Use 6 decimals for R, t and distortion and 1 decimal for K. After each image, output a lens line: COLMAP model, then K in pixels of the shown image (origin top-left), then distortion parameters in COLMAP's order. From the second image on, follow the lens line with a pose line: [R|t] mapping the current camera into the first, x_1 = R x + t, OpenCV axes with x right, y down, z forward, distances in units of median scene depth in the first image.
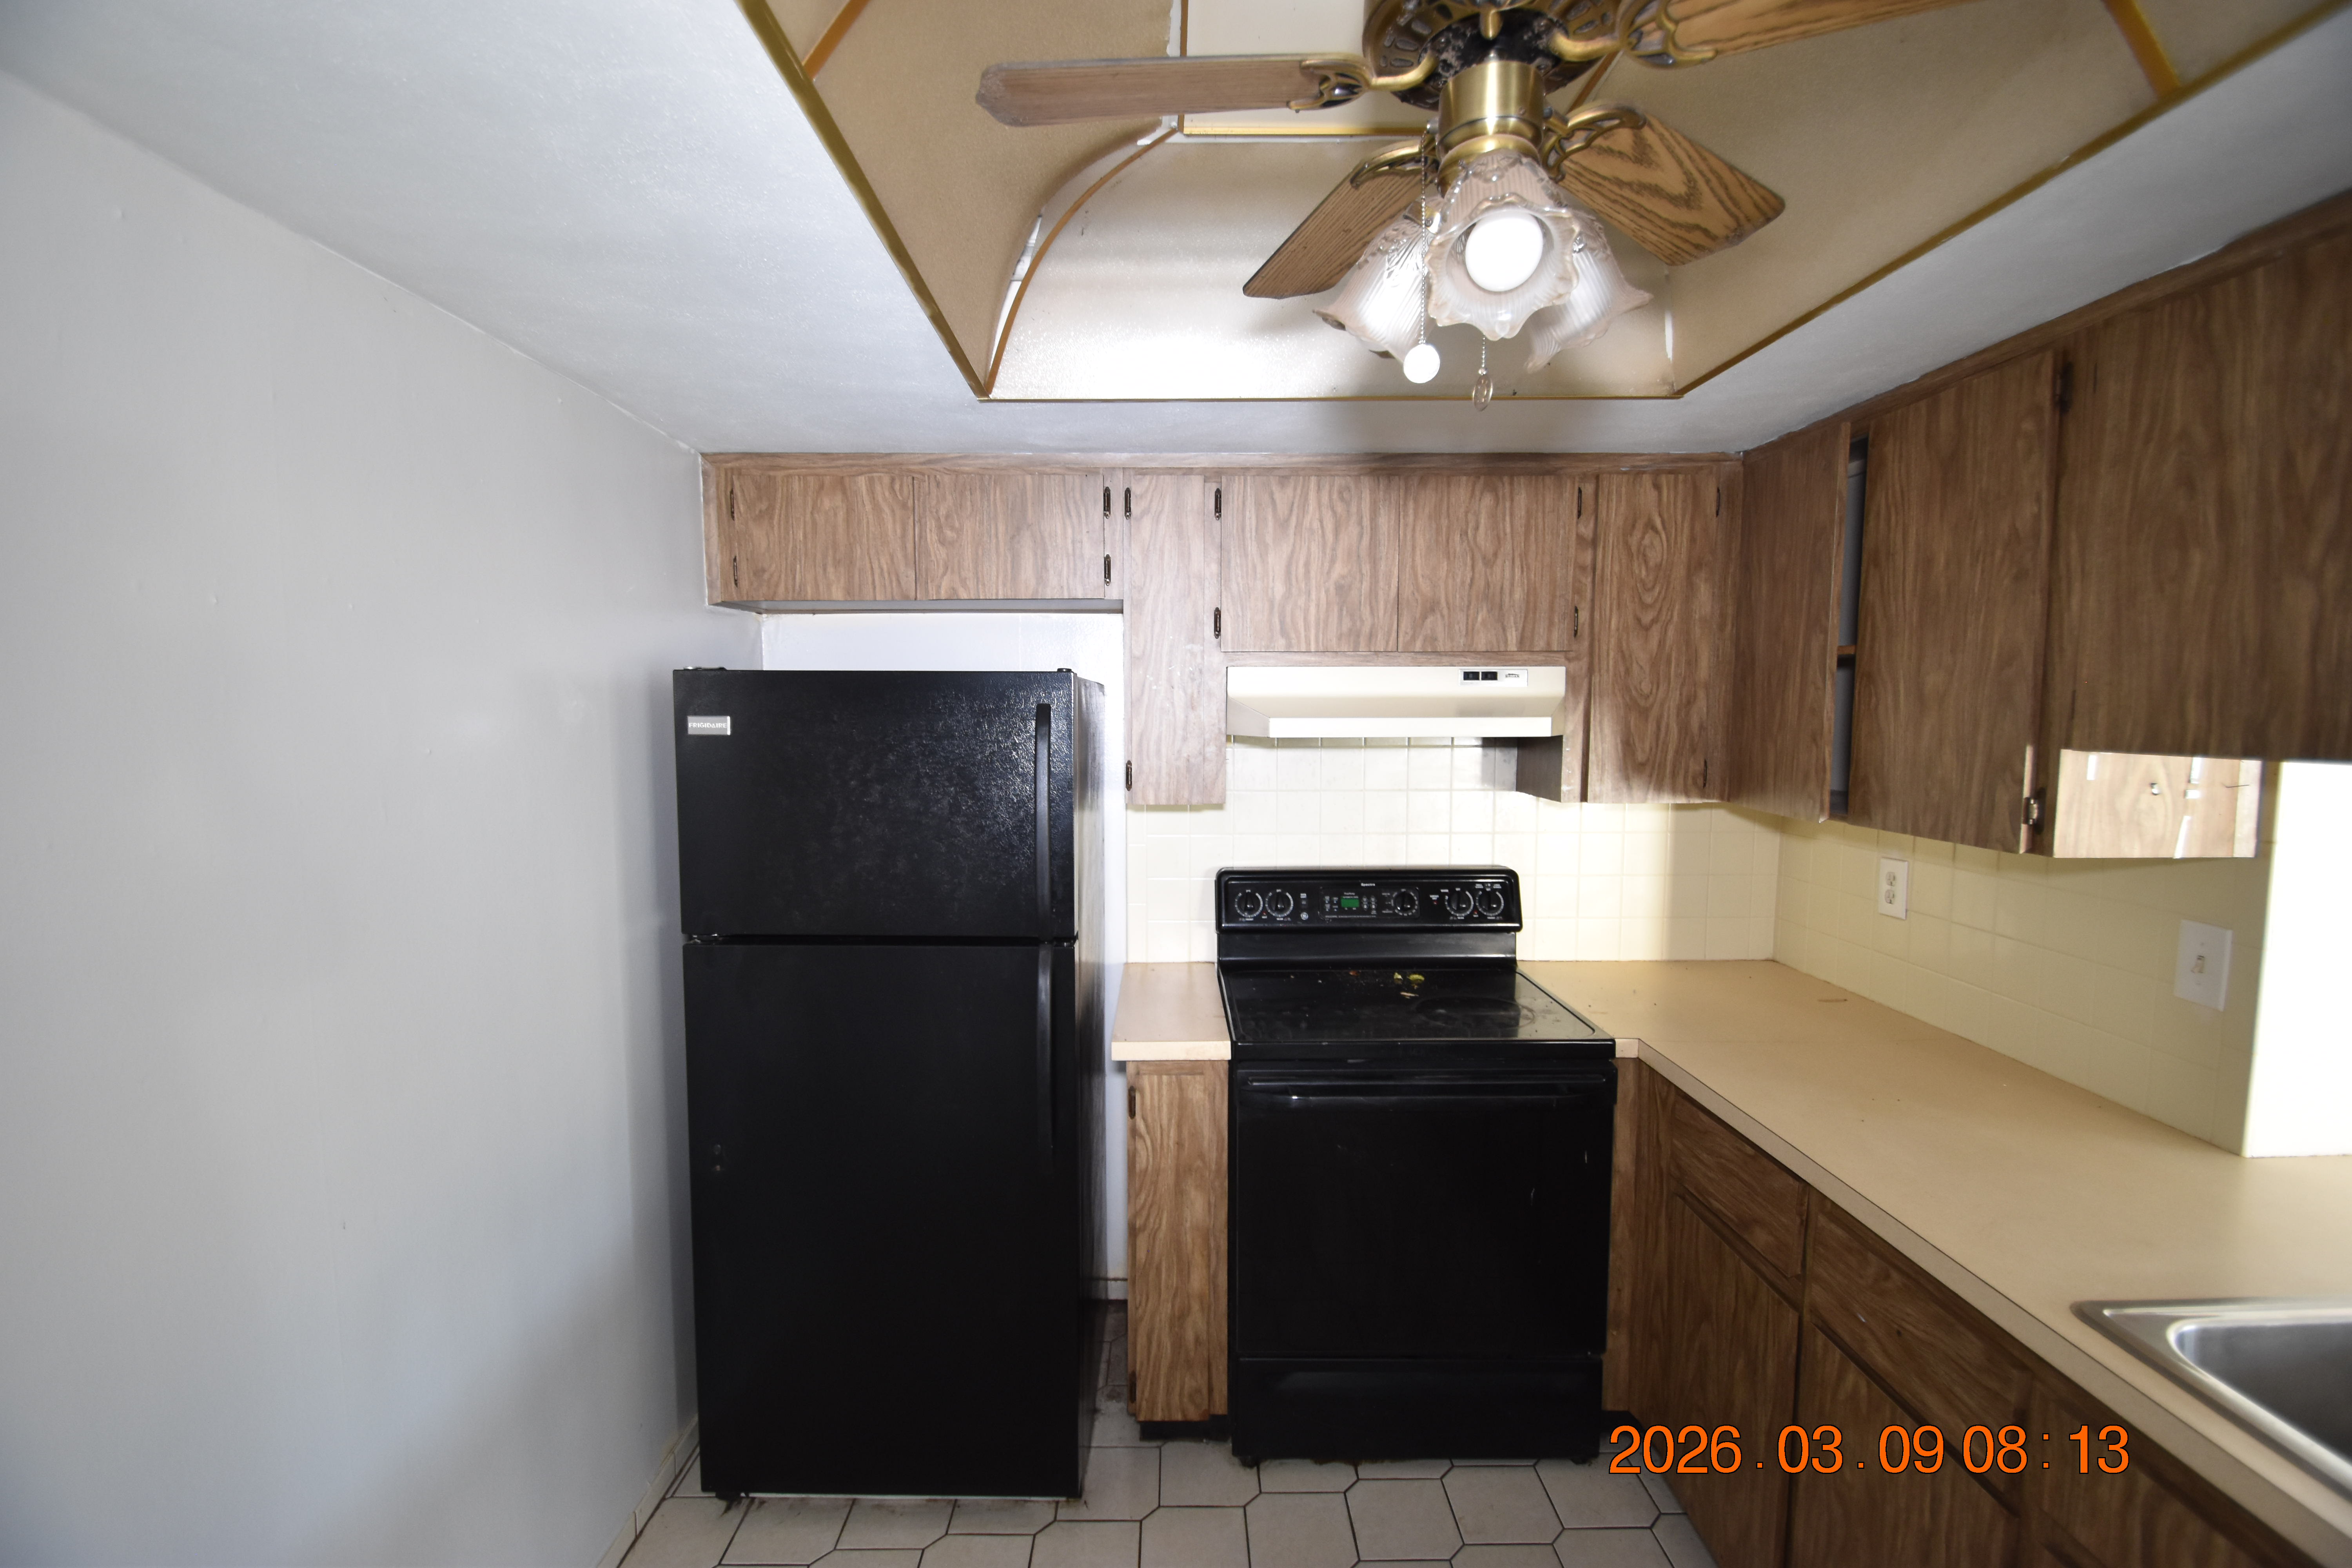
lens RADIAL K [[1030.4, 0, 1172.5], [0, 1030.4, 796.0], [0, 0, 1]] dist [0.017871, -0.018412]
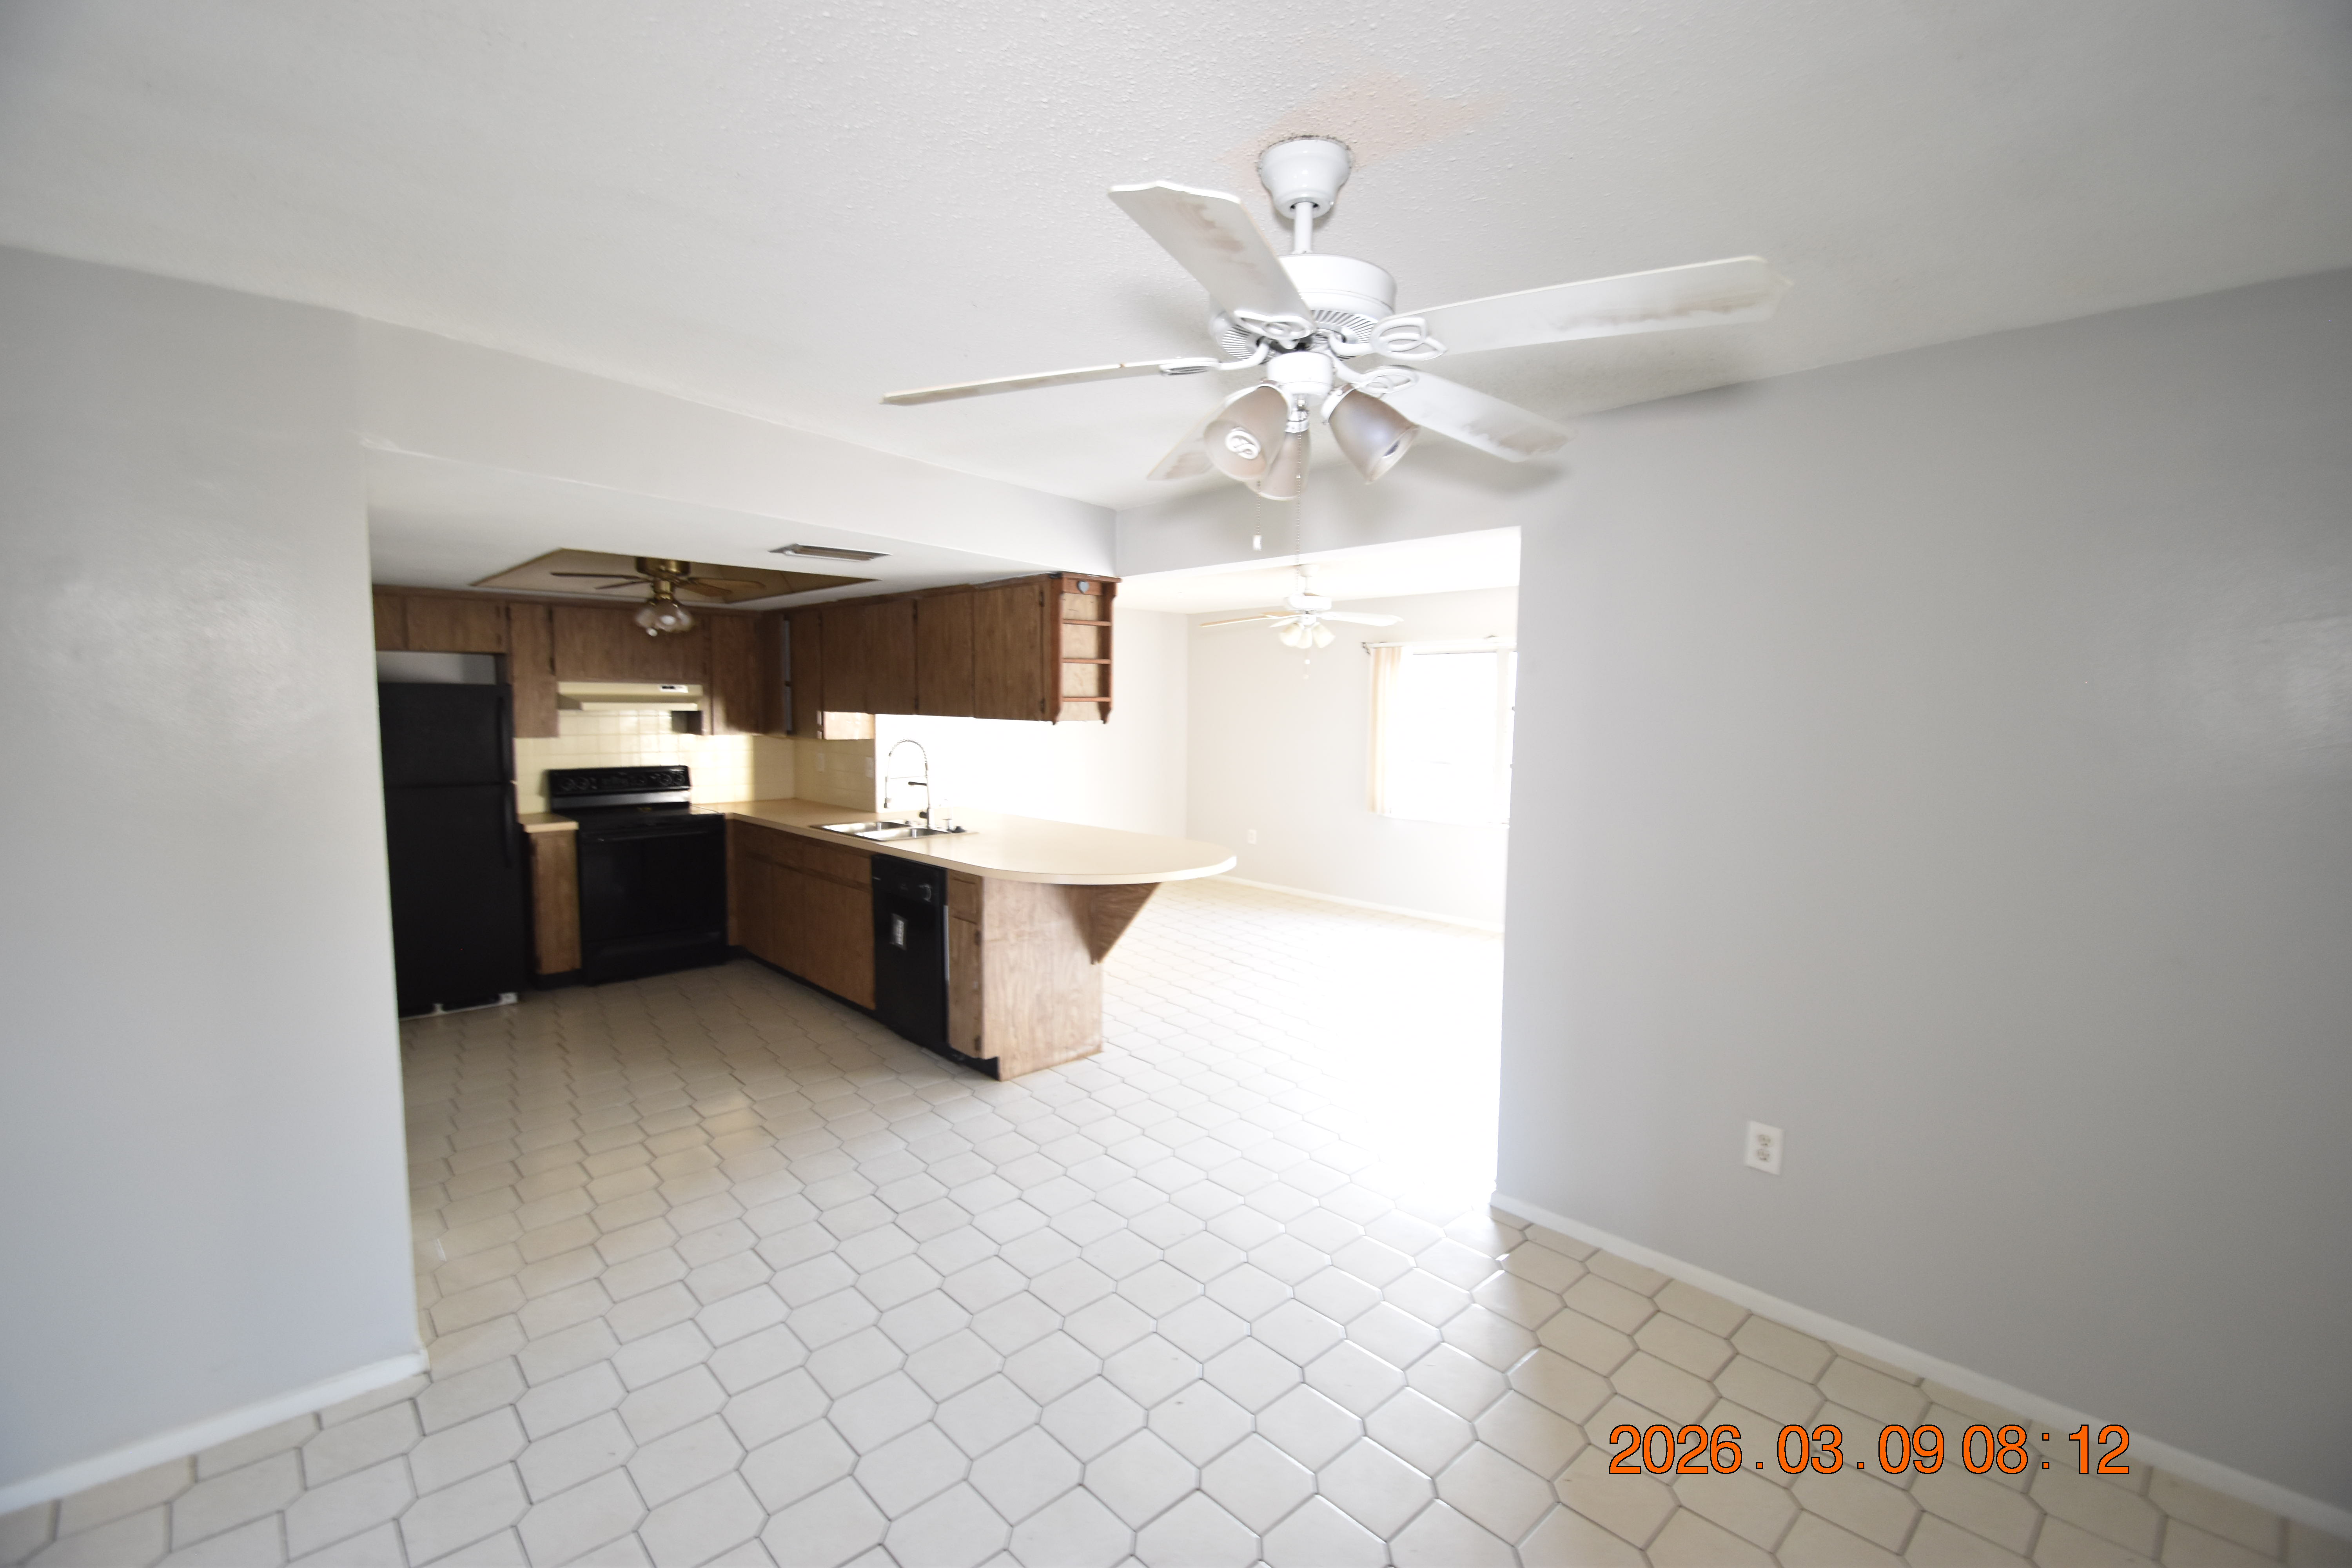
lens RADIAL K [[1030.4, 0, 1172.5], [0, 1030.4, 796.0], [0, 0, 1]] dist [0.017871, -0.018412]
pose [[0.737938, -0.051615, 0.672891, -0.553562], [0.046439, 0.998591, 0.025670, 0.156286], [-0.673268, 0.012306, 0.739296, -1.857541]]
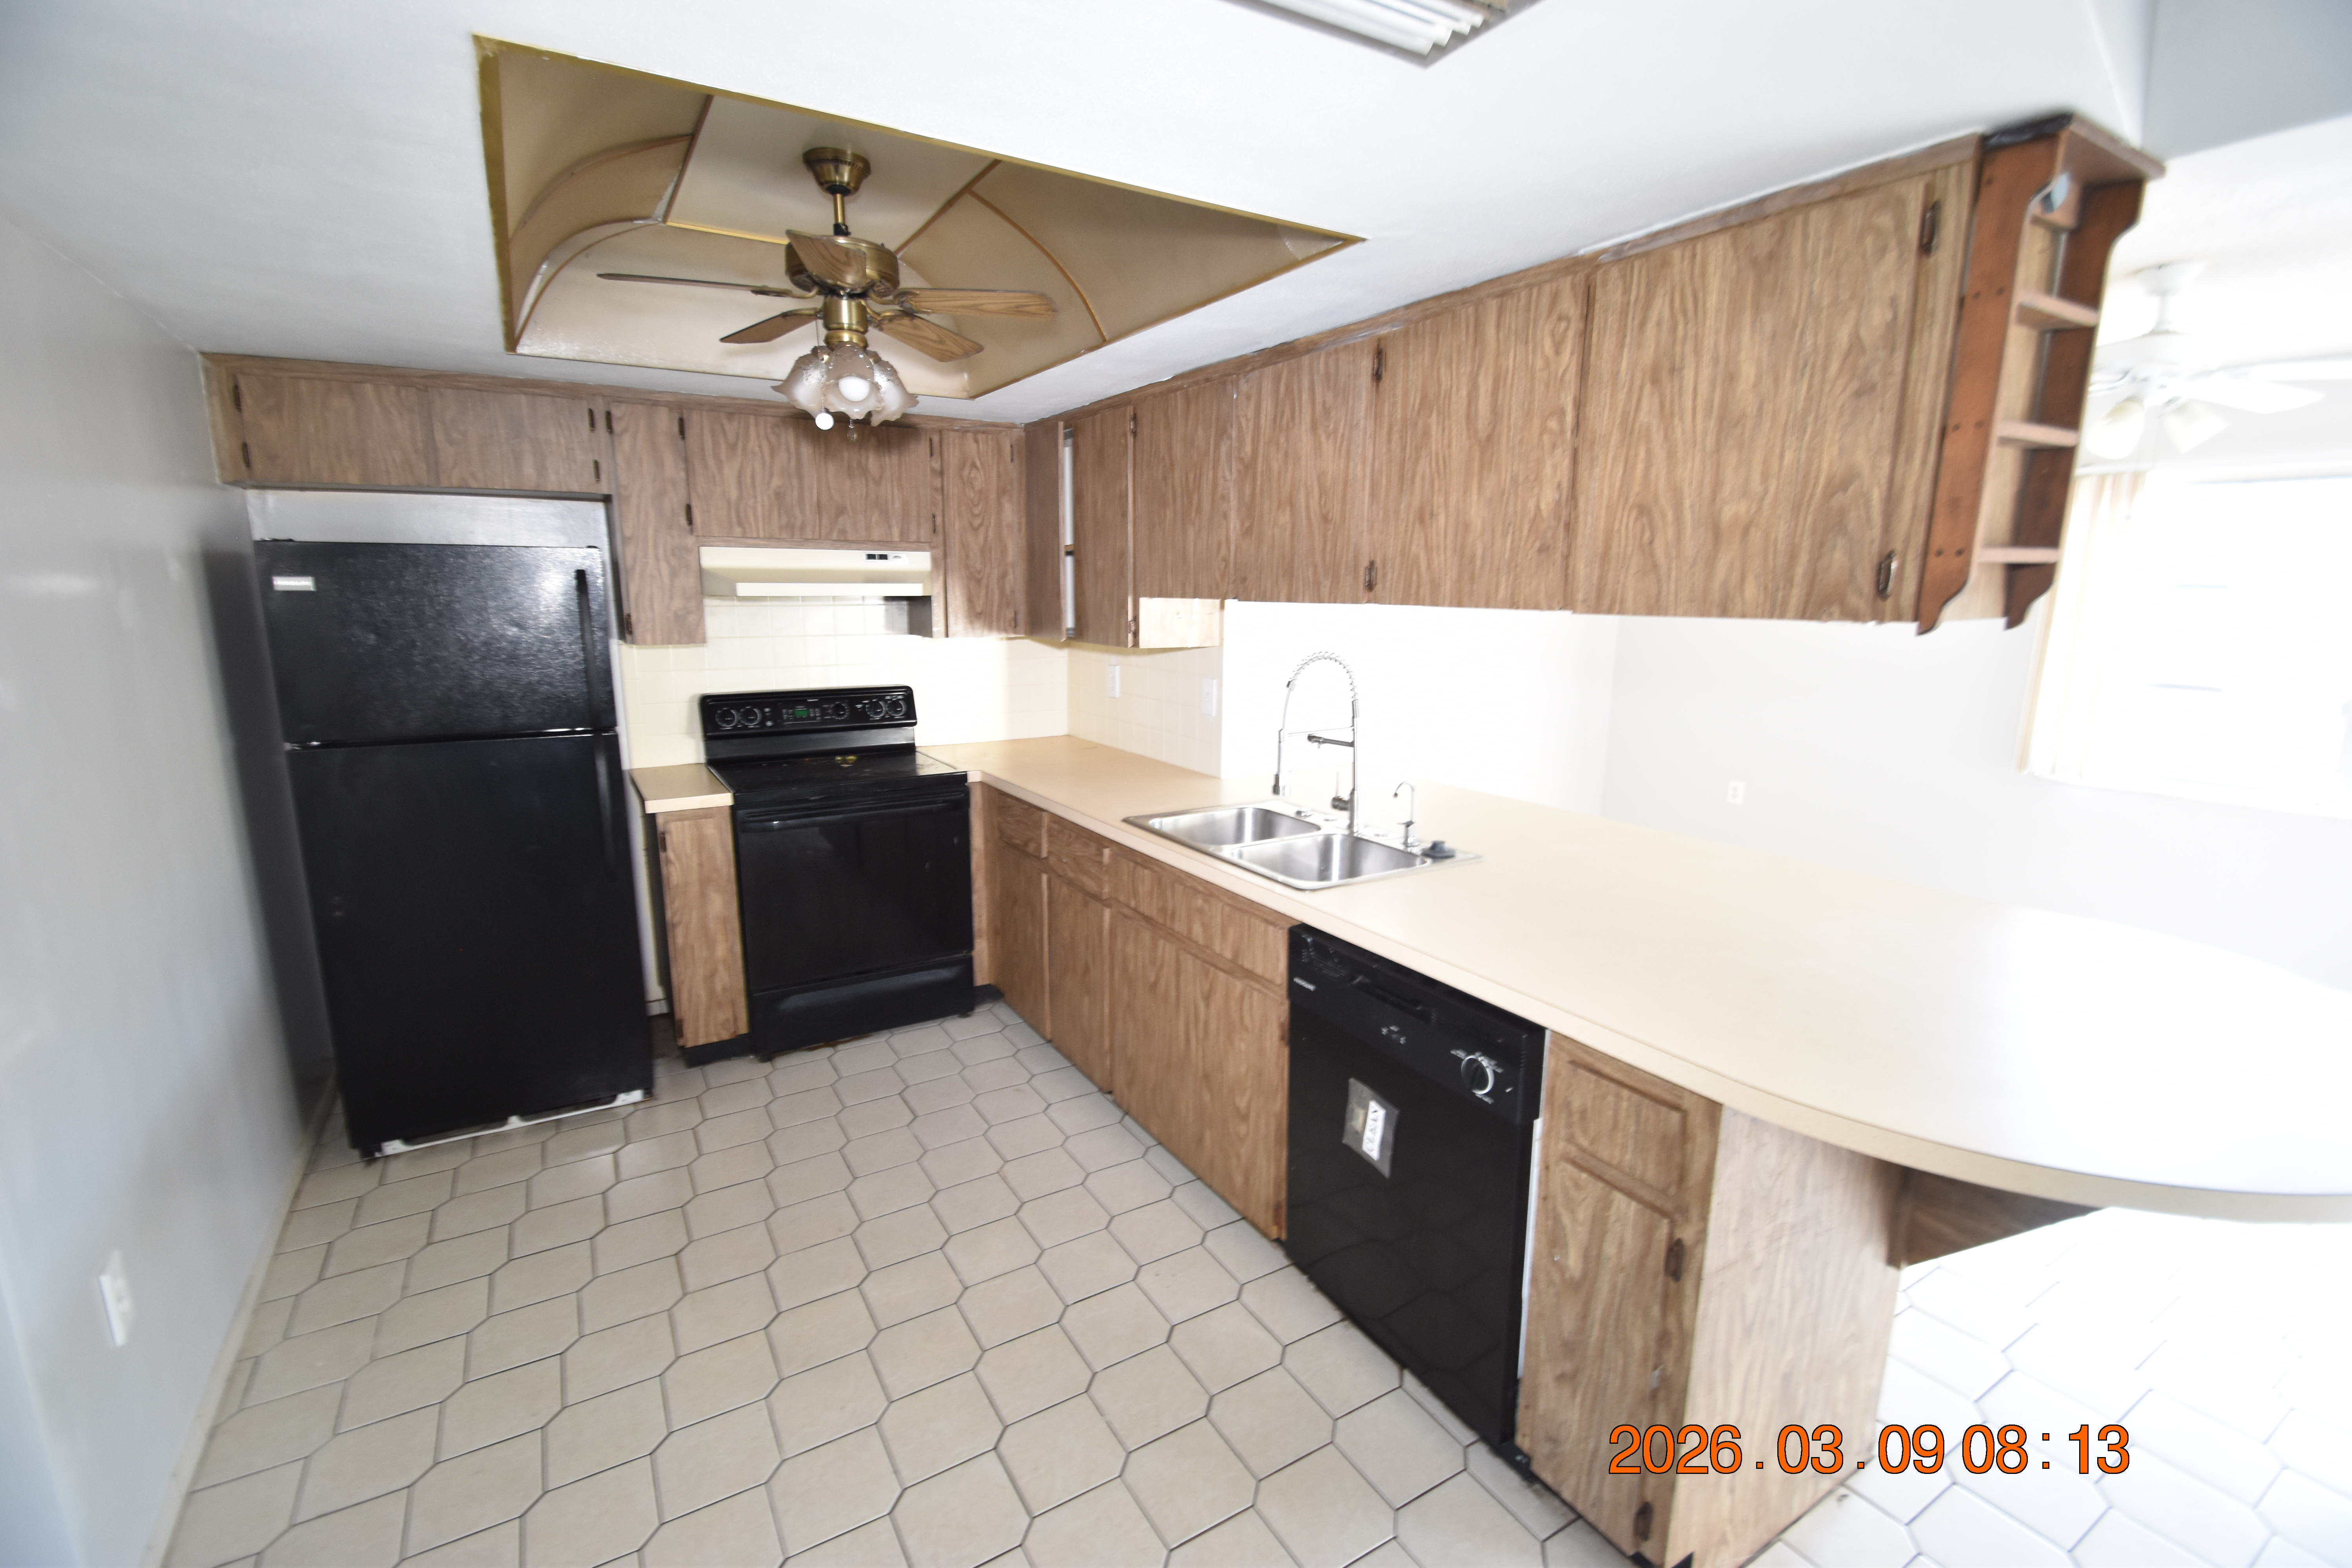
lens RADIAL K [[1030.4, 0, 1172.5], [0, 1030.4, 796.0], [0, 0, 1]] dist [0.017871, -0.018412]
pose [[0.859633, -0.096316, 0.501751, -0.138868], [0.037895, 0.991385, 0.125382, 0.064830], [-0.509505, -0.088768, 0.855877, -0.607517]]
